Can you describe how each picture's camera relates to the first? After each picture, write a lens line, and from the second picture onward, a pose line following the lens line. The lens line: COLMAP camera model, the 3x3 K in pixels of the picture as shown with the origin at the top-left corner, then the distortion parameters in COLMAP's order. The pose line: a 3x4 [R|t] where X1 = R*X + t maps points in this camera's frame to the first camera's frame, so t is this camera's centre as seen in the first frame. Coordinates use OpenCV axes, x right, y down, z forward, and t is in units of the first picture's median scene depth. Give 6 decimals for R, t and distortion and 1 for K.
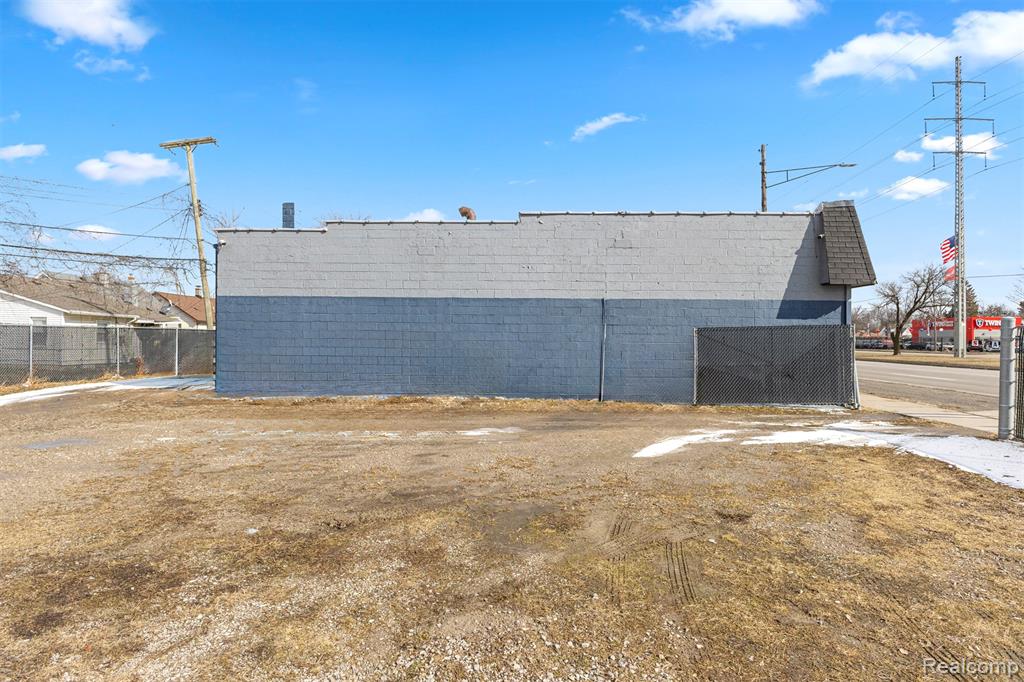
lens RADIAL K [[526.4, 0, 512.0], [0, 526.4, 341.0], [0, 0, 1]] dist [-0.000894, 0.000032]
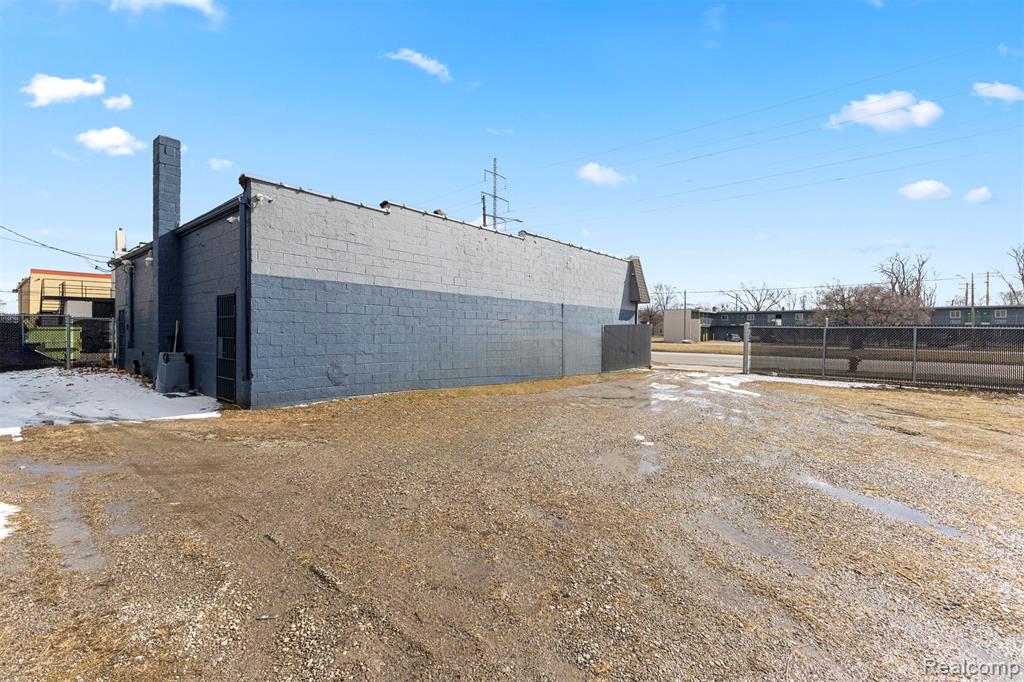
lens RADIAL K [[438.0, 0, 512.0], [0, 438.0, 341.0], [0, 0, 1]] dist [-0.000761, -0.000120]
pose [[0.620743, -0.021381, 0.783723, -0.812442], [0.003143, 0.999688, 0.024783, -0.010470], [-0.784008, -0.012921, 0.620616, 0.376501]]
